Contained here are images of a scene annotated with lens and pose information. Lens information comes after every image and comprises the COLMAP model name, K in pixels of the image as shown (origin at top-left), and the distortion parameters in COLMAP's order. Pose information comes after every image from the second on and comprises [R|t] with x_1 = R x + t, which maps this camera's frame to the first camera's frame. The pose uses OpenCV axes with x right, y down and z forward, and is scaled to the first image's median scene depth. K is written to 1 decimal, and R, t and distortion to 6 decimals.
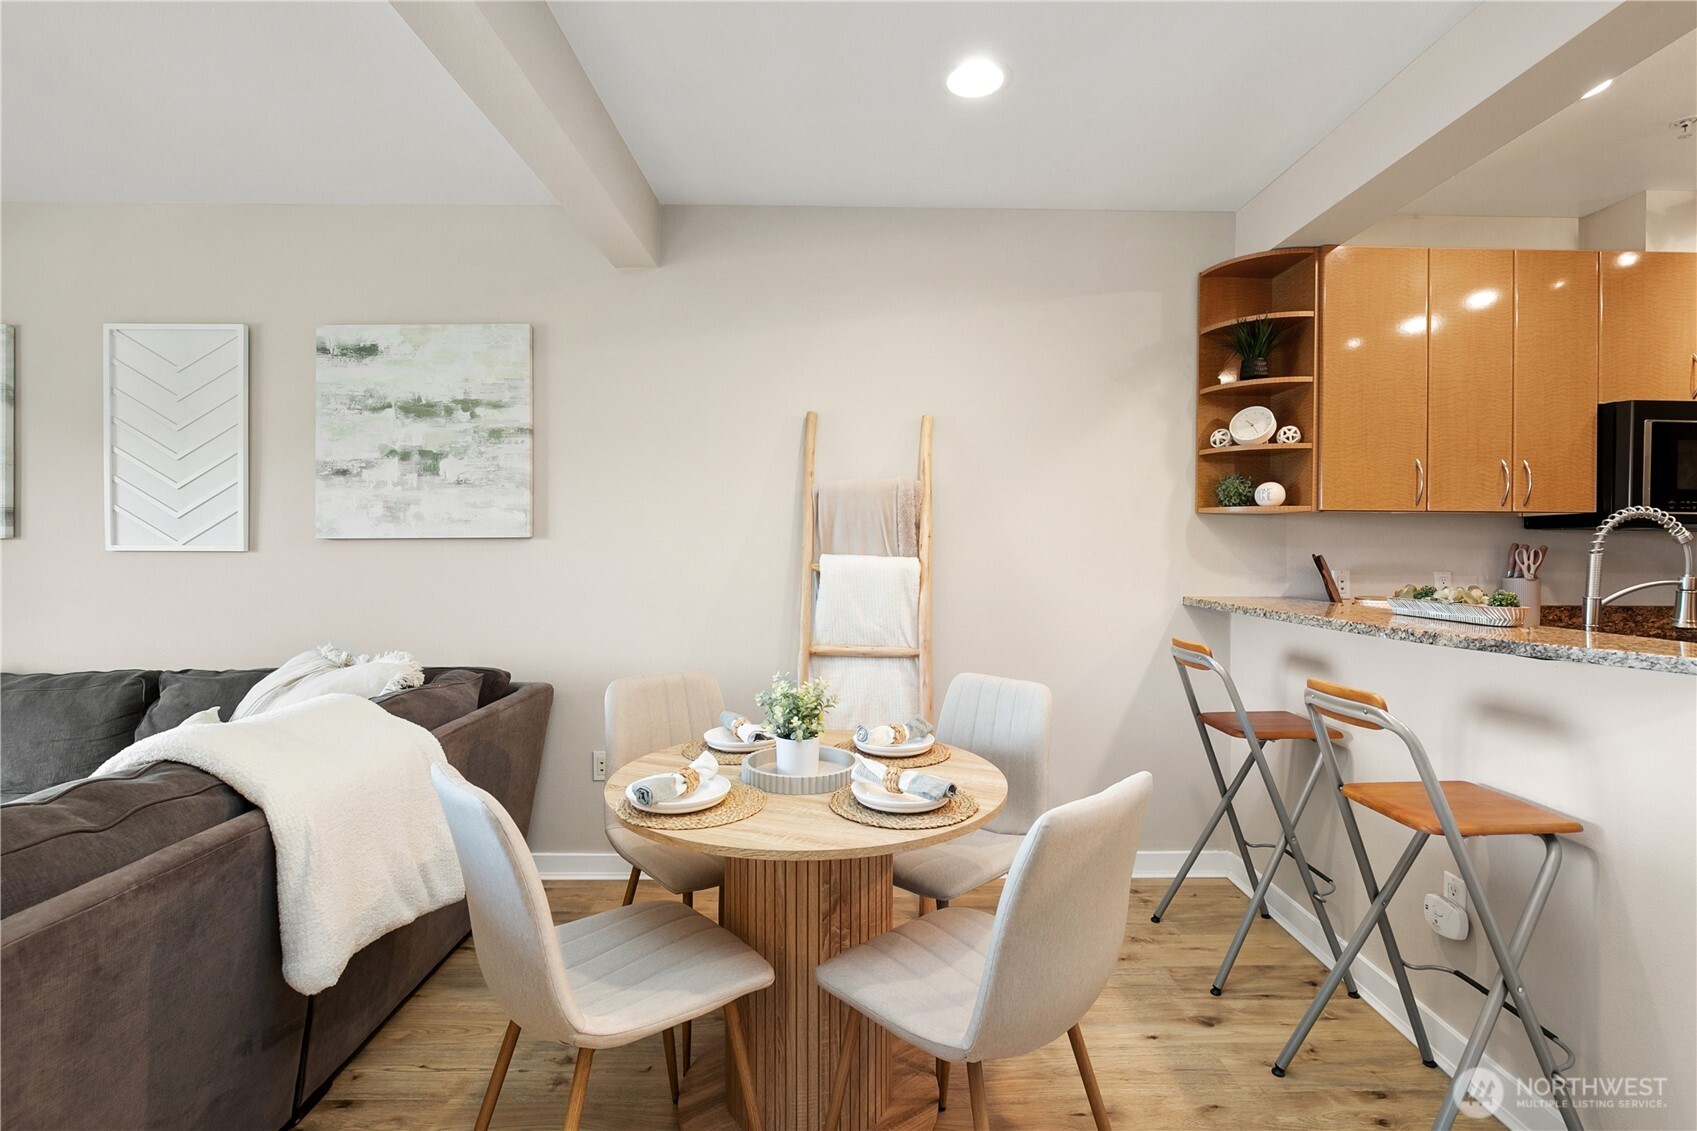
lens RADIAL K [[809.3, 0, 842.7], [0, 809.3, 564.5], [0, 0, 1]] dist [-0.013840, 0.002114]
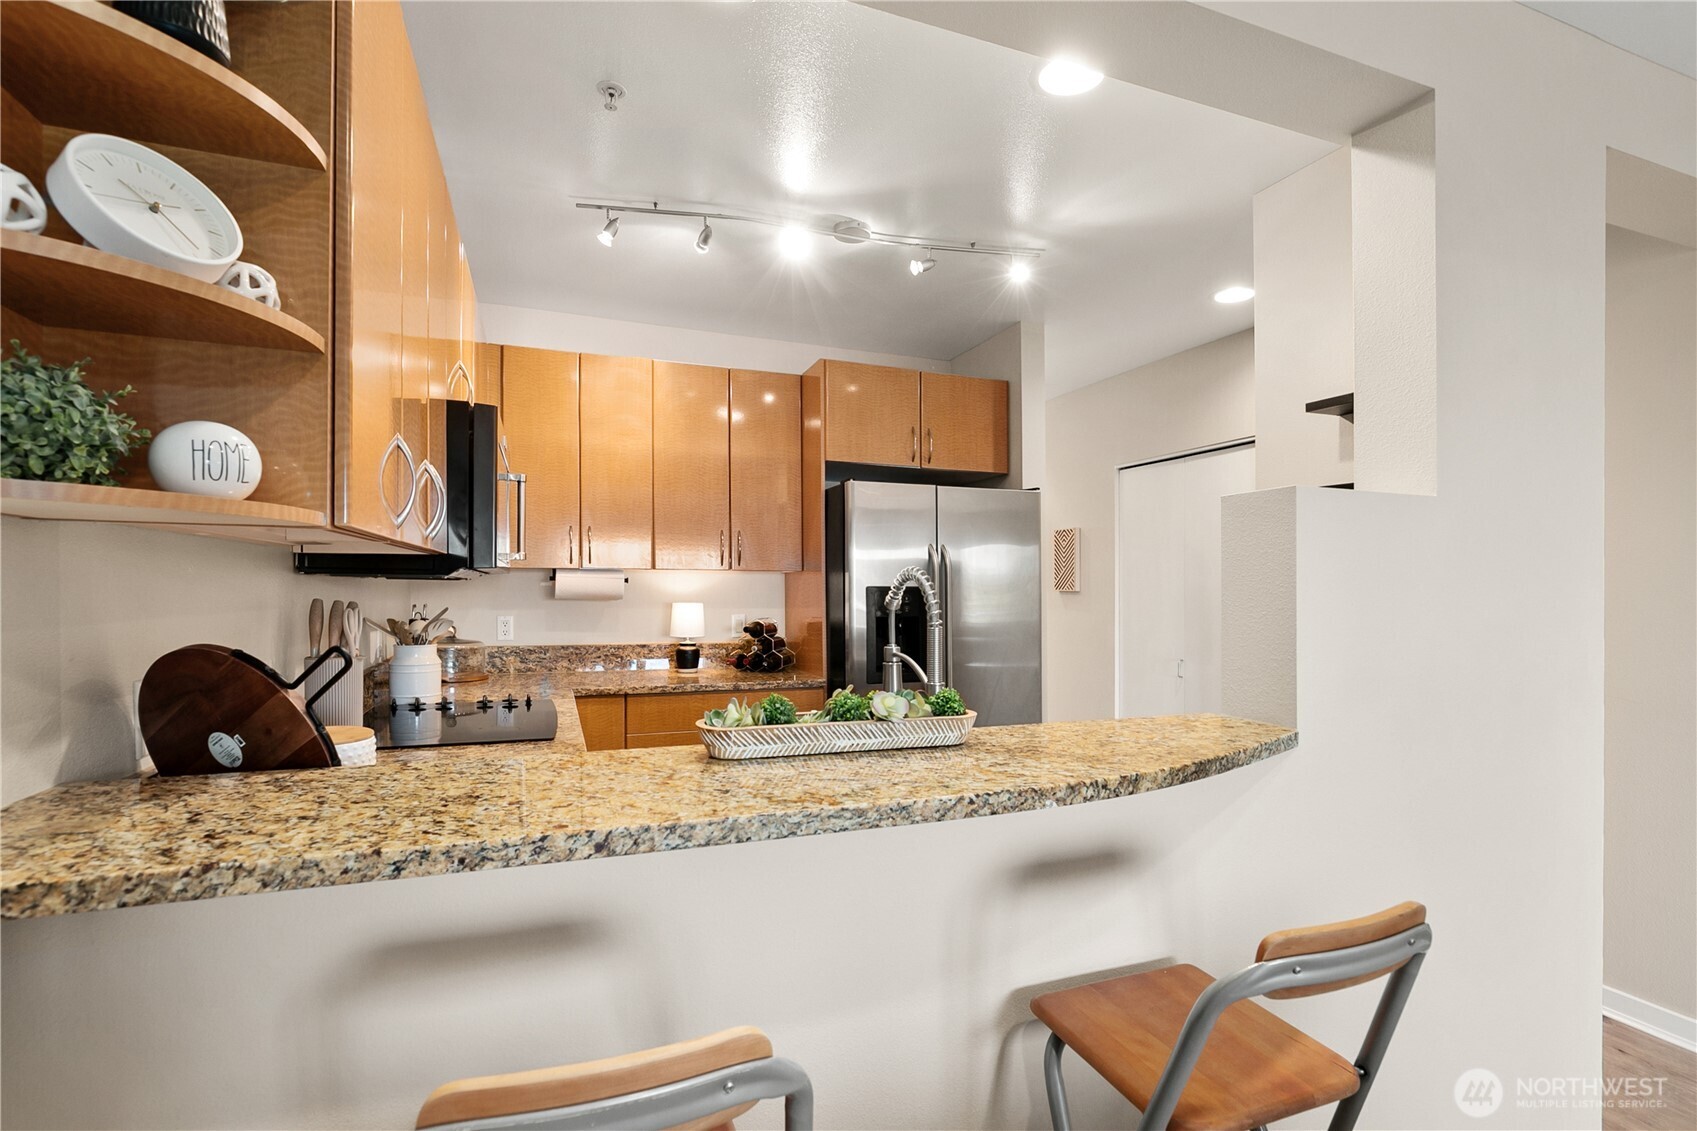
lens RADIAL K [[812.1, 0, 876.9], [0, 812.1, 567.3], [0, 0, 1]] dist [0.020441, 0.000447]
pose [[-0.373018, 0.013623, 0.927724, 0.147536], [0.010181, 0.999892, -0.010589, -0.039287], [-0.927768, 0.005496, -0.373116, 0.853482]]
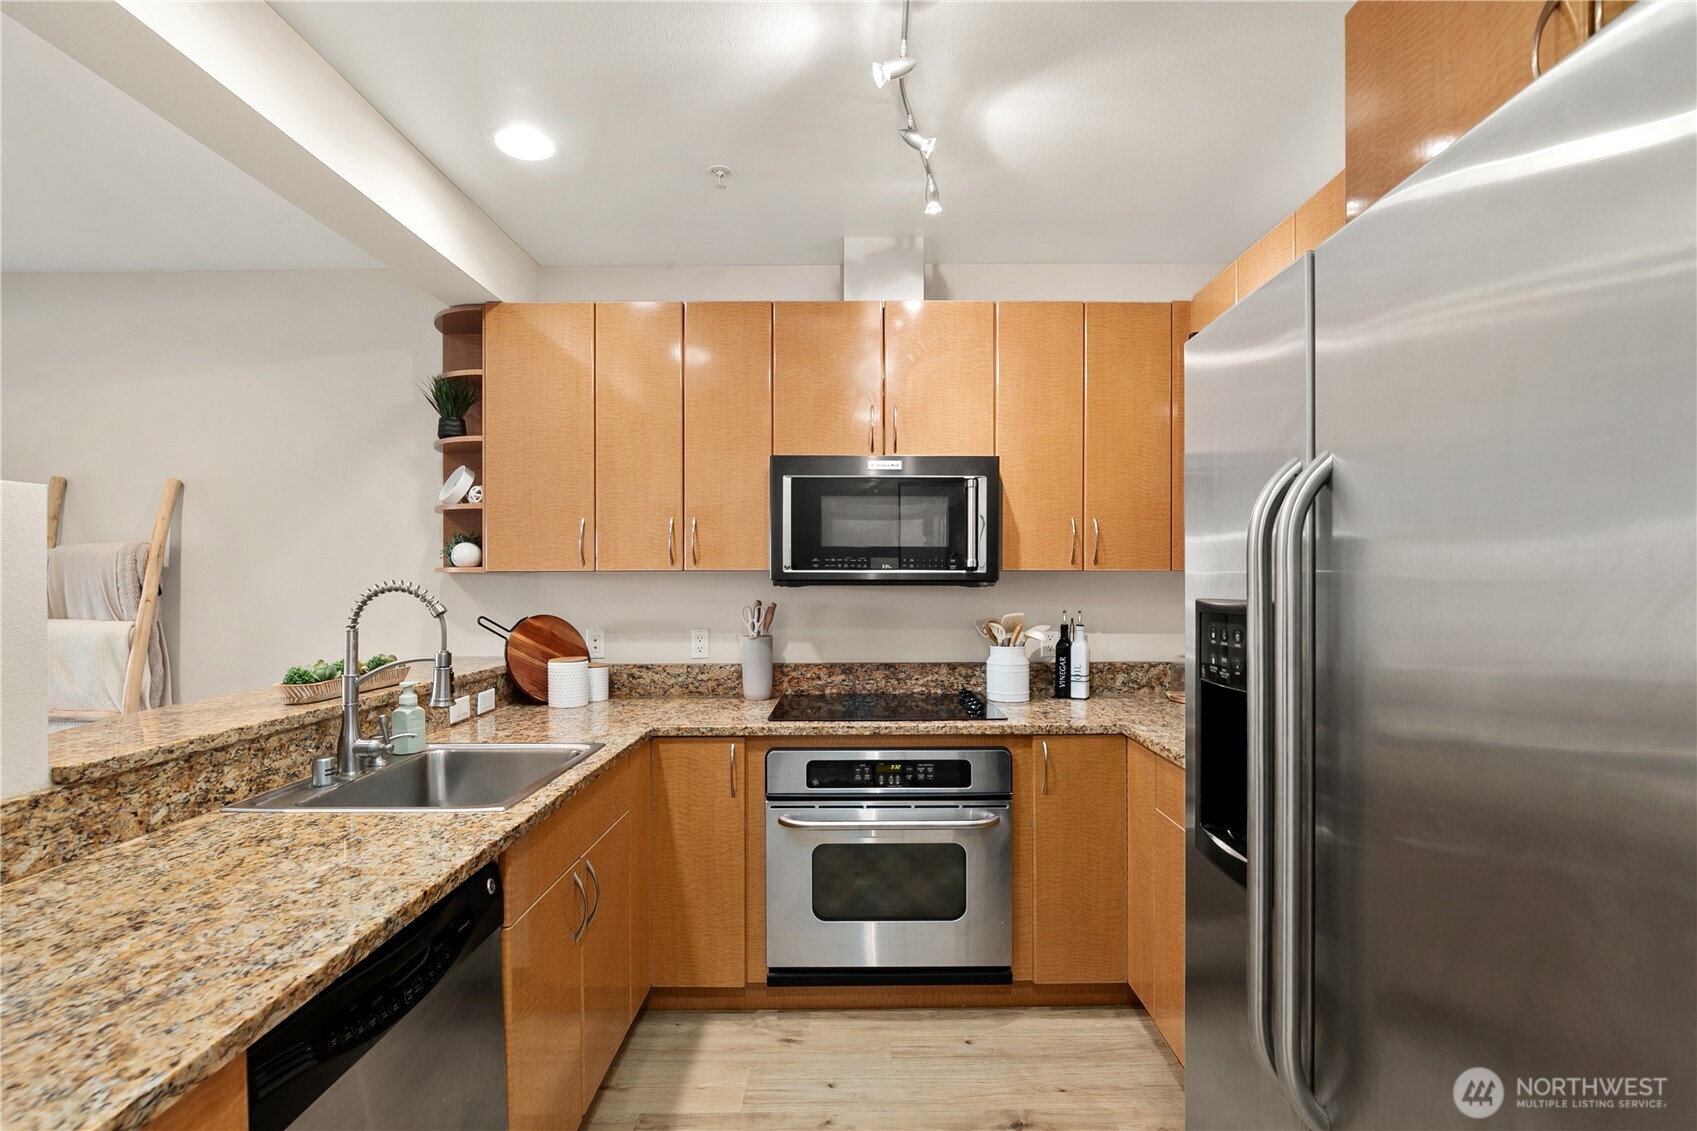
lens RADIAL K [[809.3, 0, 842.7], [0, 809.3, 564.5], [0, 0, 1]] dist [-0.013840, 0.002114]
pose [[0.999815, -0.009195, -0.016891, 0.984588], [0.008495, 0.999121, -0.041055, -0.029116], [0.017254, 0.040904, 0.999014, 0.015874]]
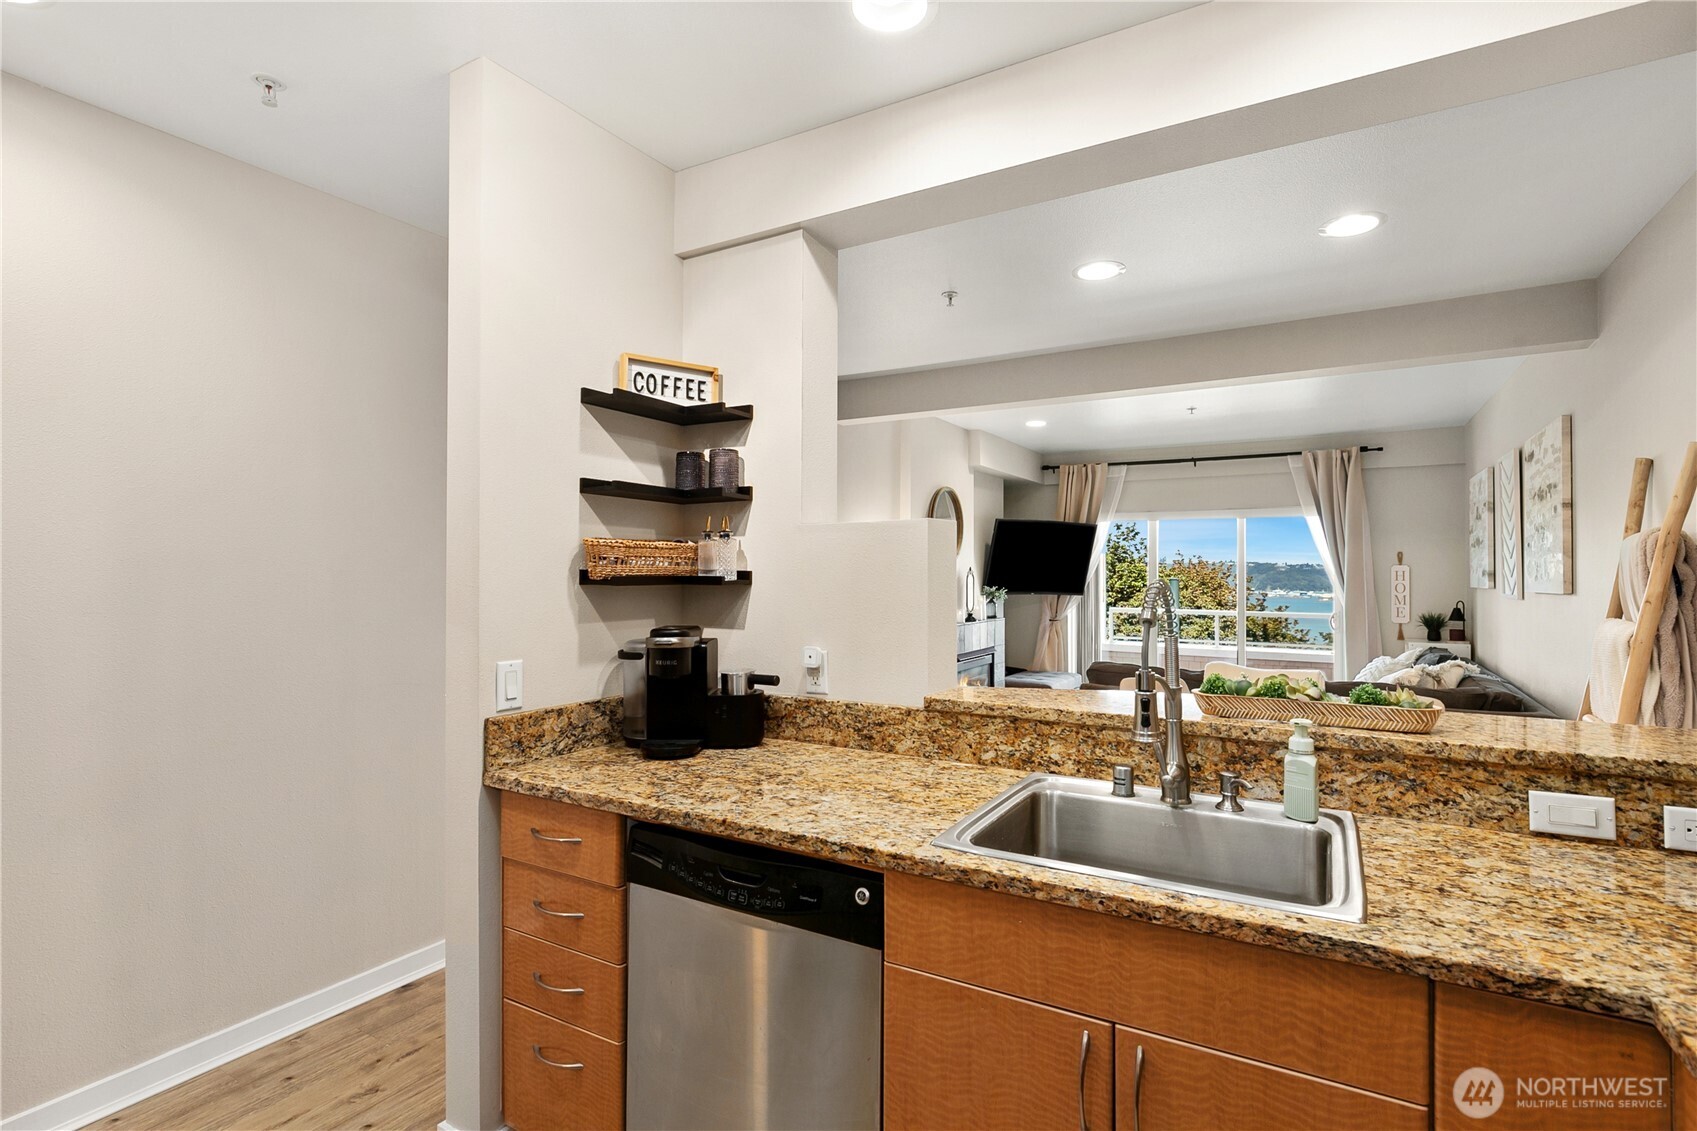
lens RADIAL K [[788.1, 0, 851.7], [0, 788.1, 592.7], [0, 0, 1]] dist [-0.013896, 0.000178]
pose [[-0.494621, 0.014190, -0.868993, 1.167017], [-0.025029, 0.999219, 0.030563, -0.047289], [0.868748, 0.036867, -0.493880, 0.752425]]
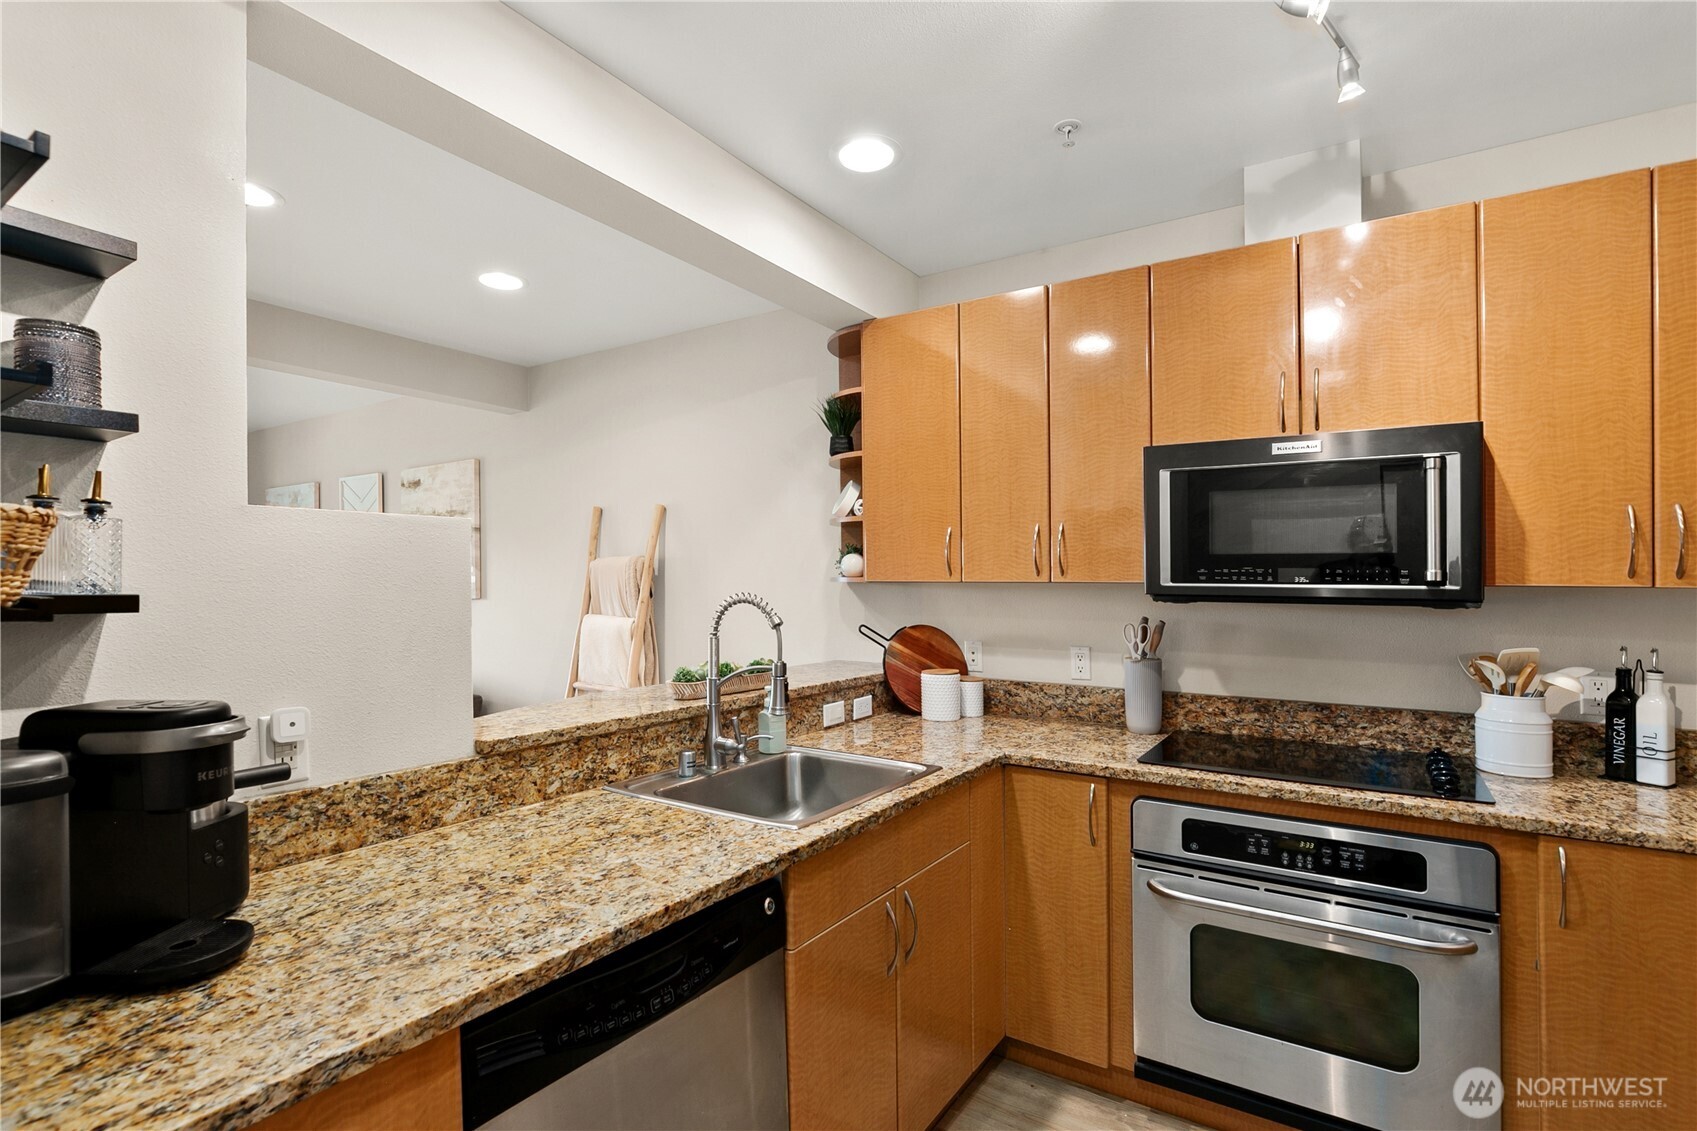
lens RADIAL K [[809.3, 0, 842.7], [0, 809.3, 564.5], [0, 0, 1]] dist [-0.013840, 0.002114]
pose [[0.831355, -0.013328, -0.555581, 1.073957], [-0.012692, 0.998996, -0.042956, -0.041591], [0.555596, 0.042763, 0.830352, 0.125232]]
